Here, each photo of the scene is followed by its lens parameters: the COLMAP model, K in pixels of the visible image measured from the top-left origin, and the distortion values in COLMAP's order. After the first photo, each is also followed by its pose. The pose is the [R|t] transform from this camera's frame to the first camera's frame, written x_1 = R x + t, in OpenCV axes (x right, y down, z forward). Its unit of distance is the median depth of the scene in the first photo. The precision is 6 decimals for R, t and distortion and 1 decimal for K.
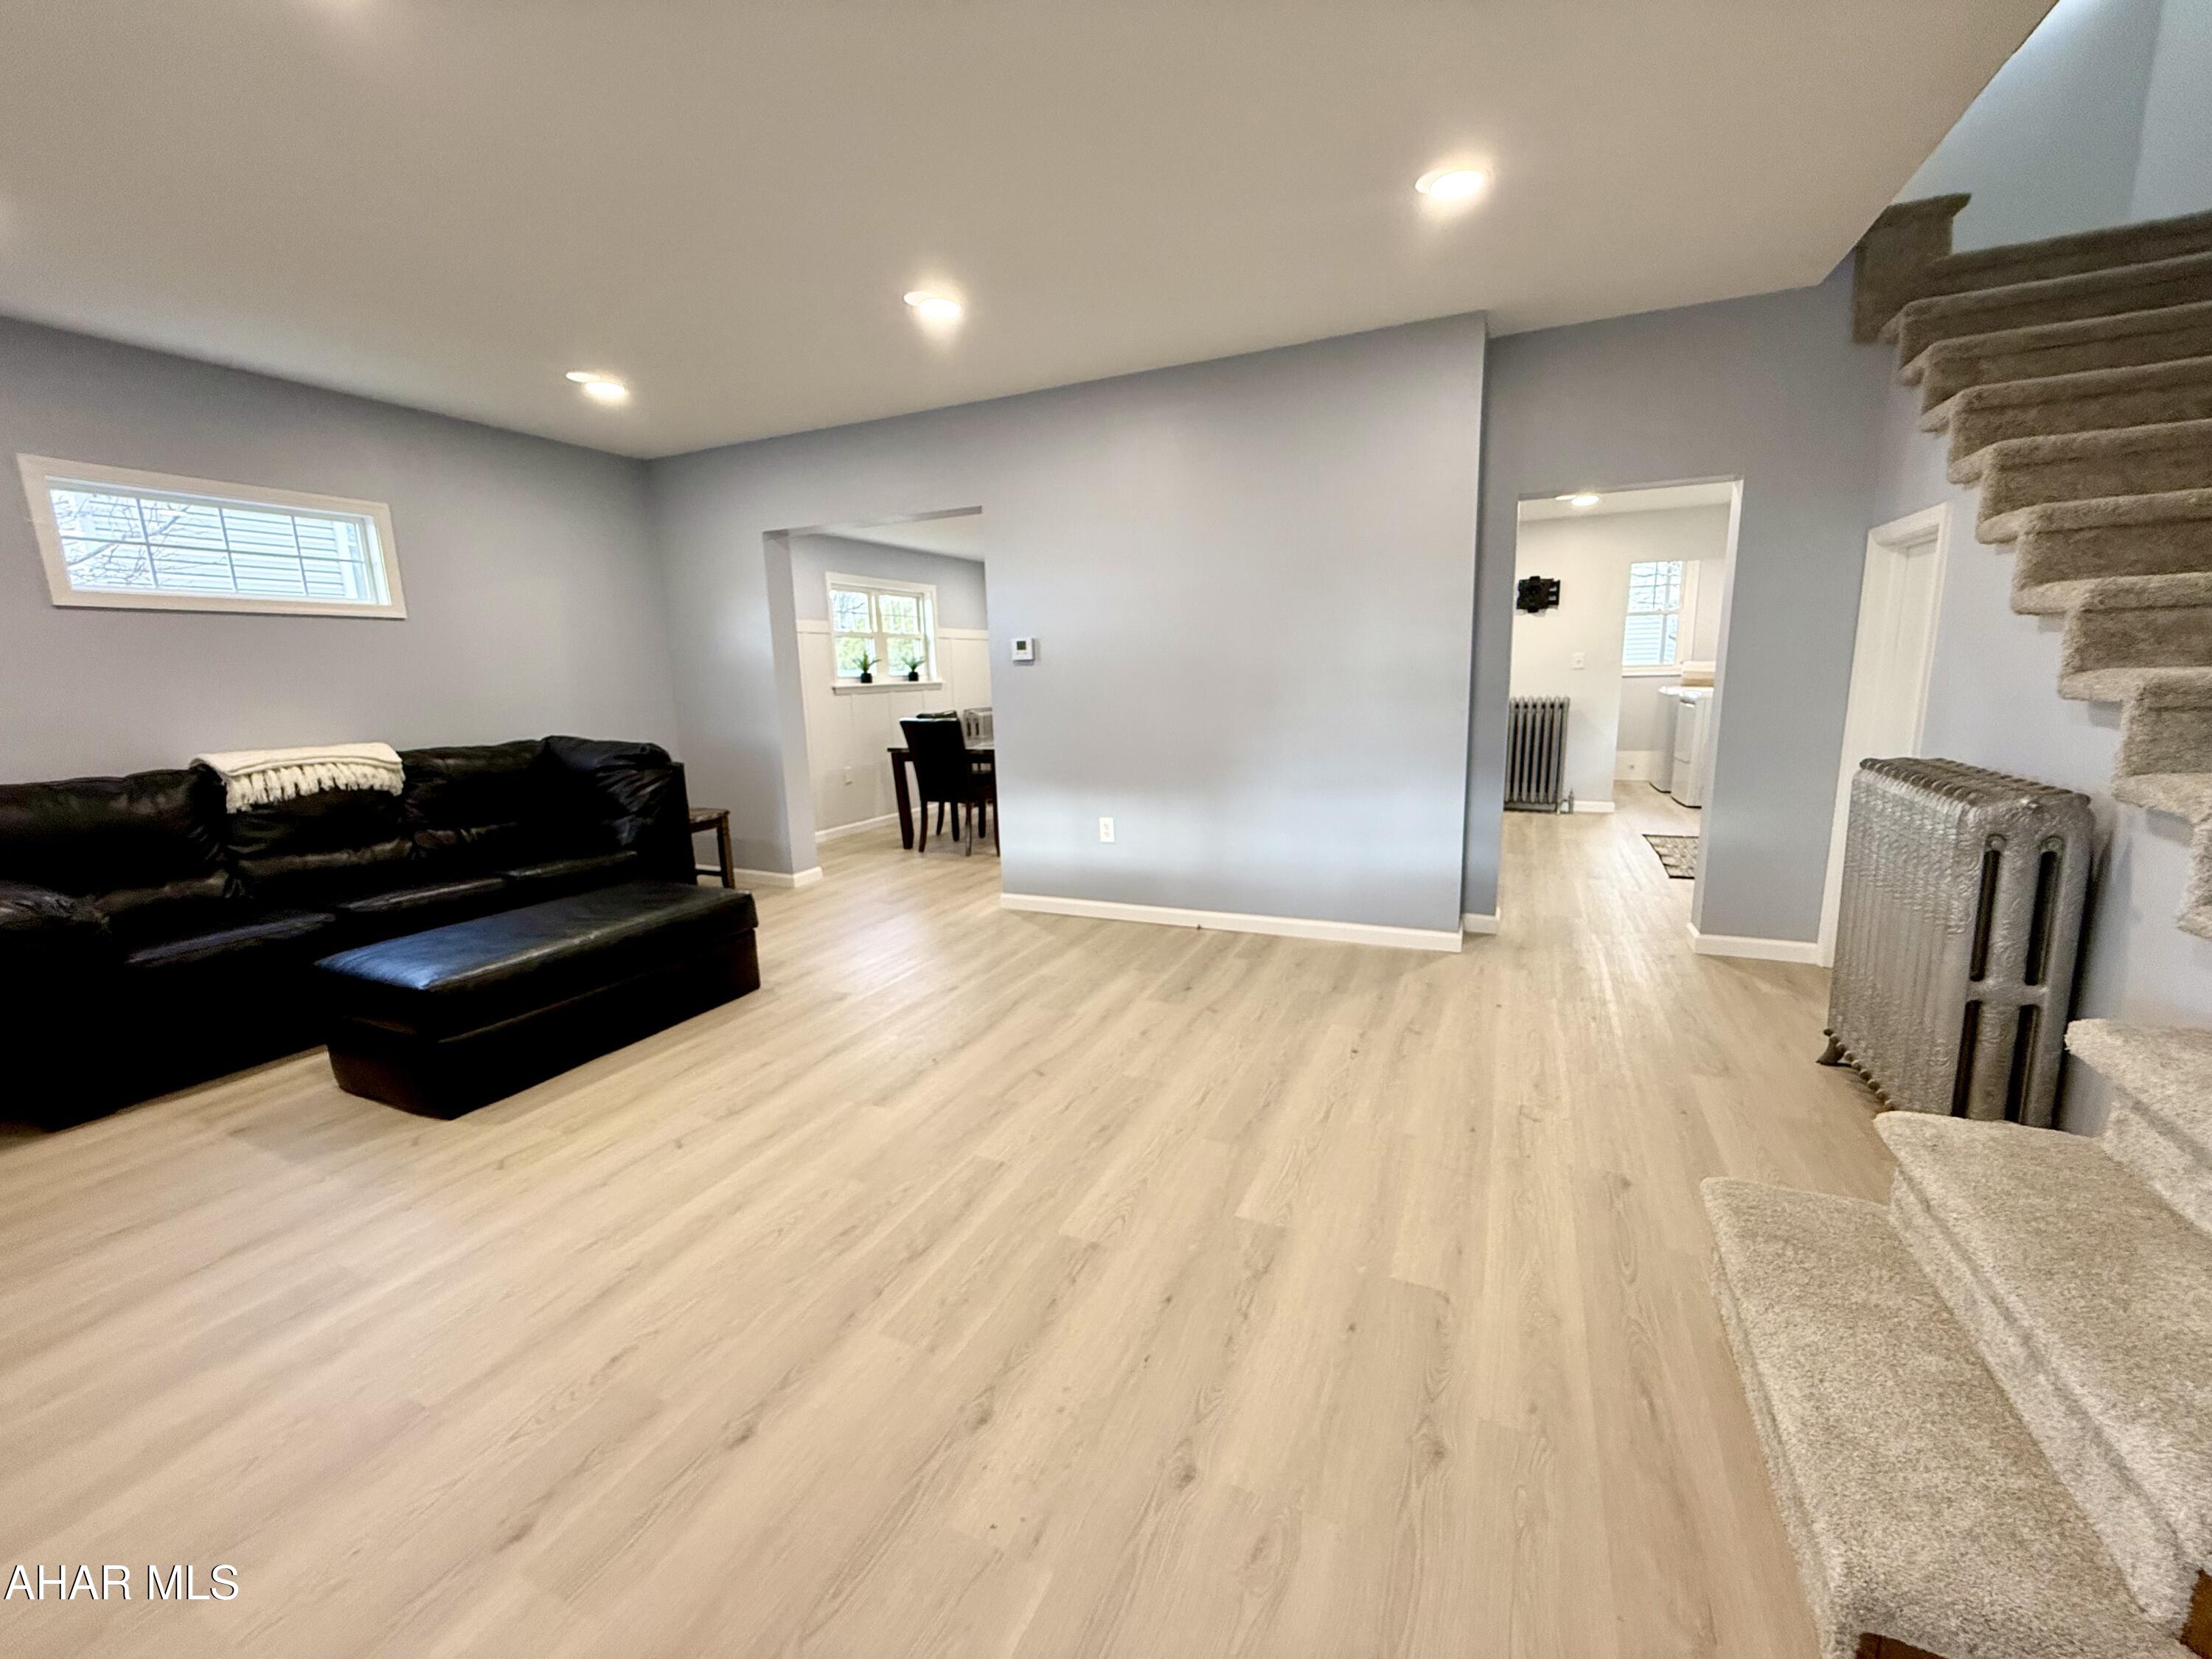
lens RADIAL K [[891.1, 0, 1106.0], [0, 891.1, 829.5], [0, 0, 1]] dist [-0.000419, -0.000061]
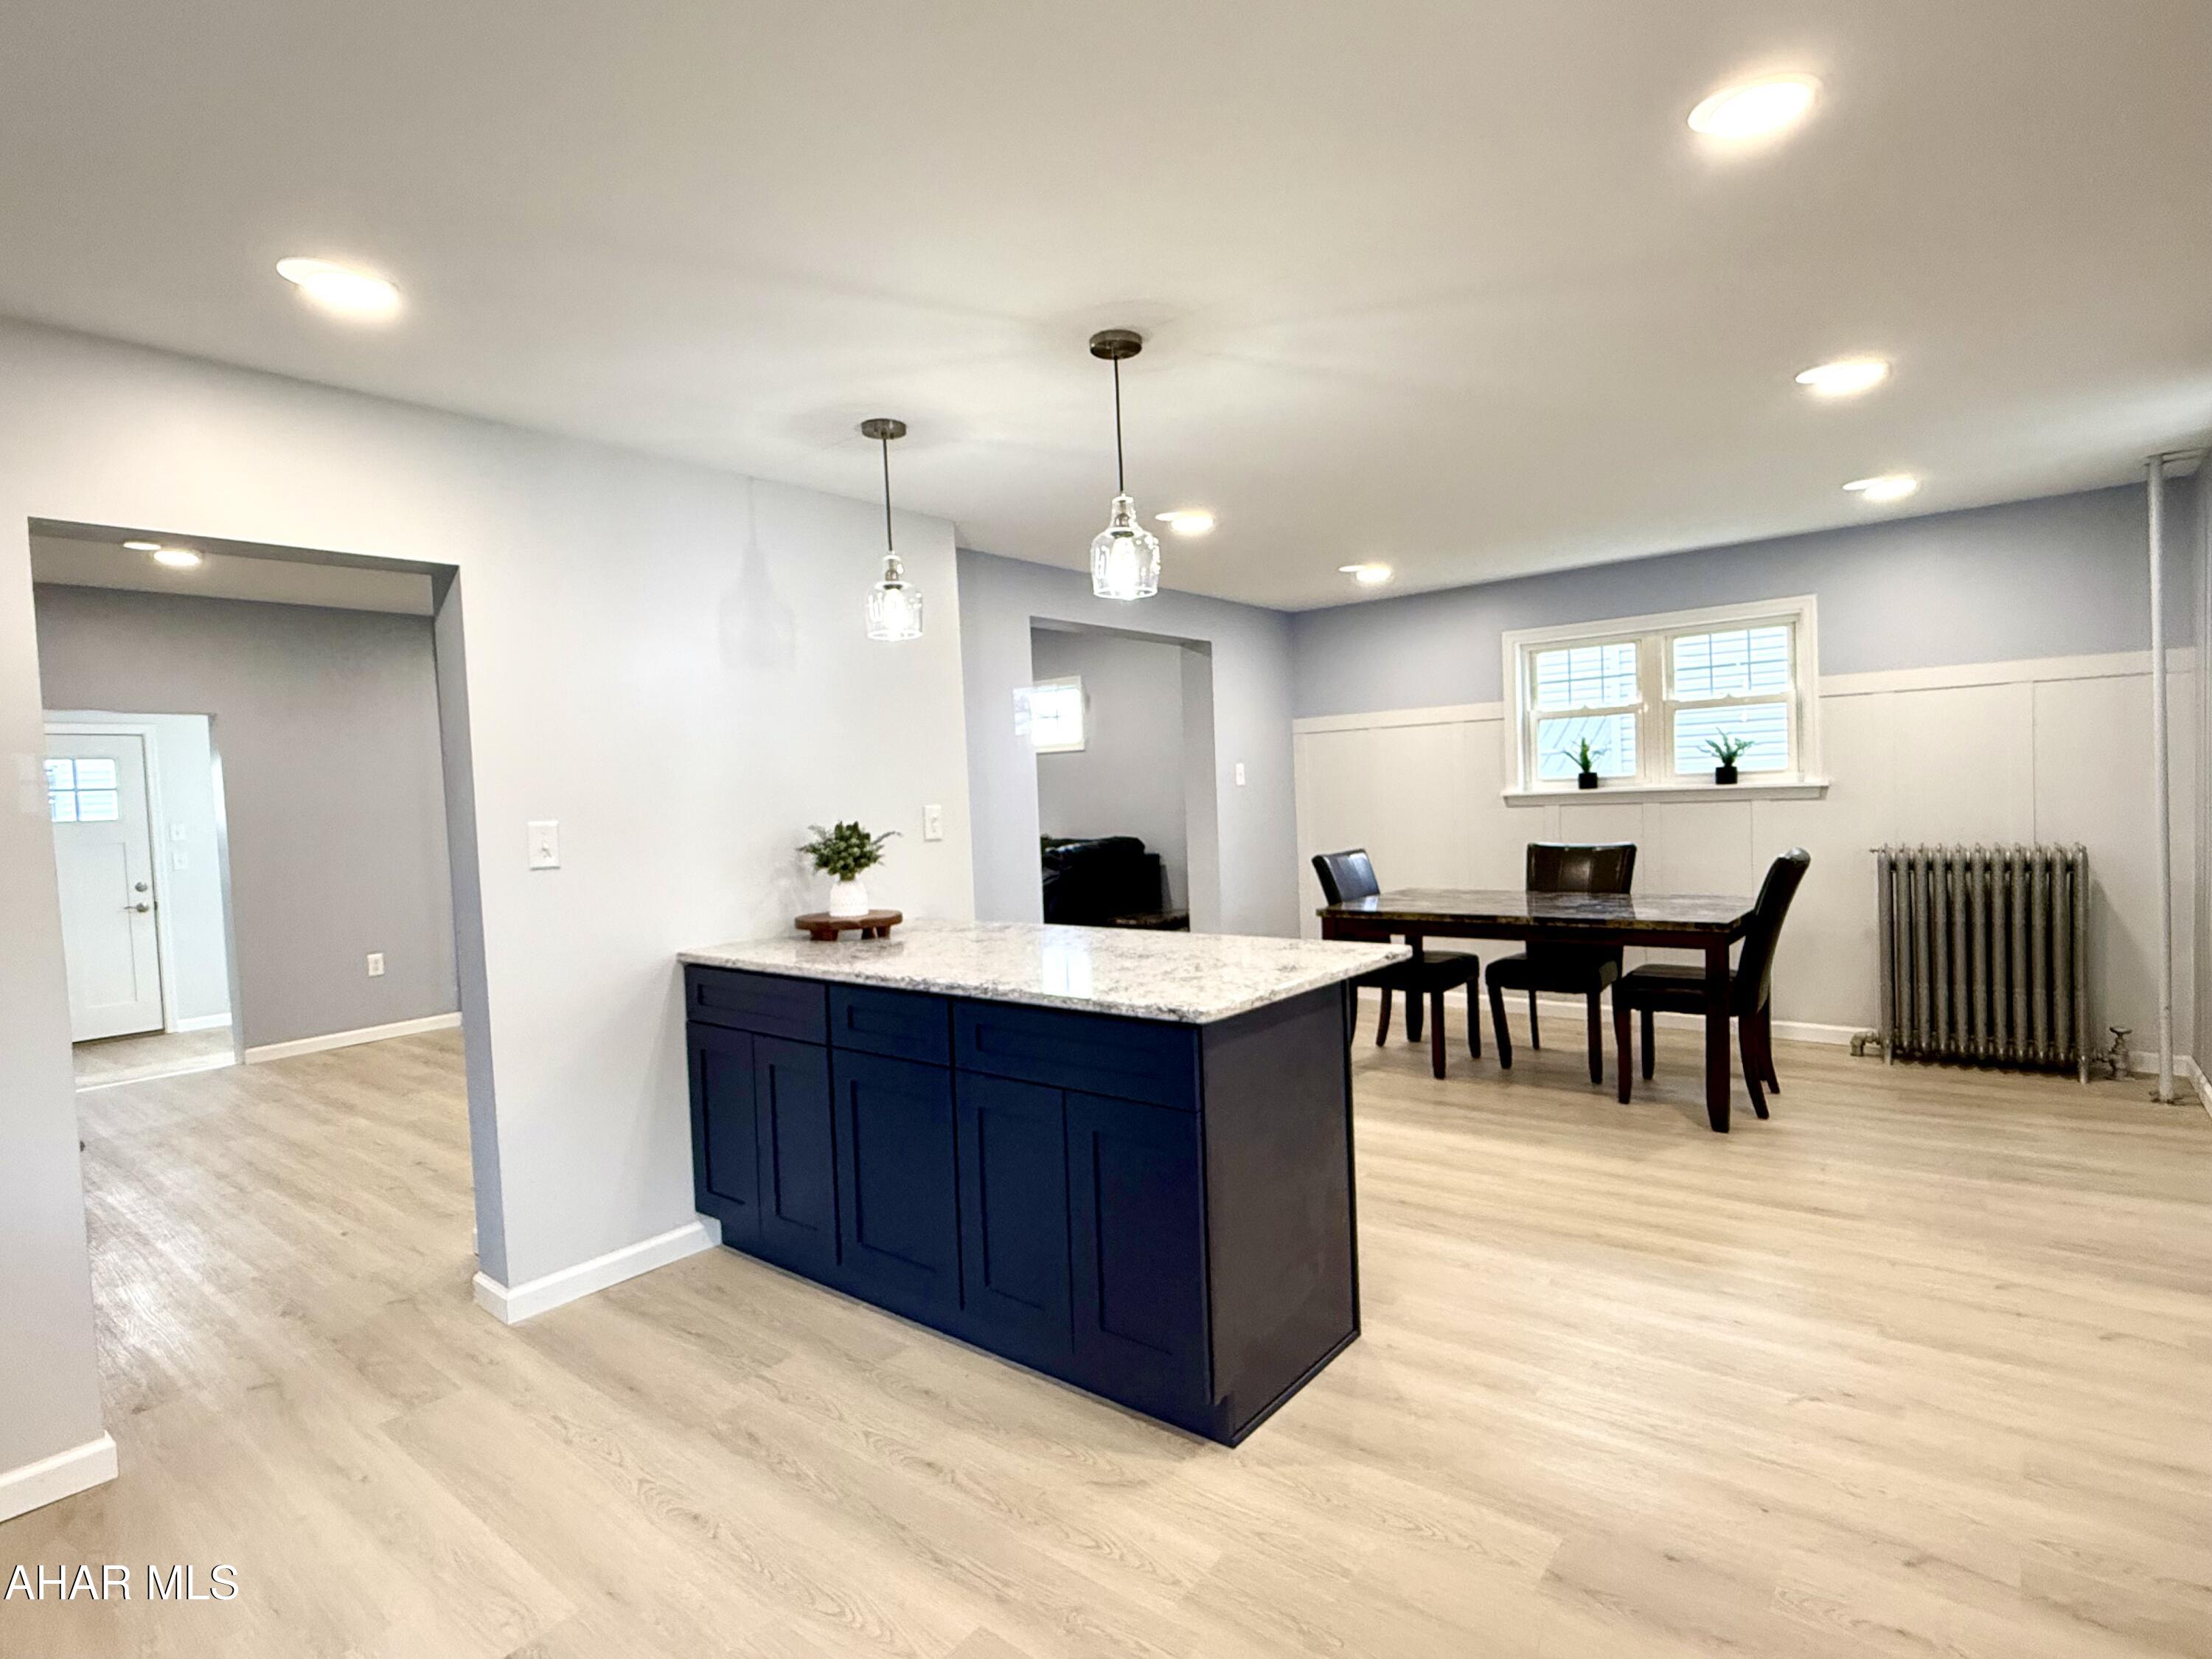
lens RADIAL K [[1118.6, 0, 1106.0], [0, 1118.6, 829.5], [0, 0, 1]] dist [-0.000673, -0.000248]
pose [[-0.230848, 0.072212, -0.970307, 0.568951], [-0.127226, 0.986440, 0.103681, -0.170836], [0.964636, 0.147383, -0.218530, 0.833597]]
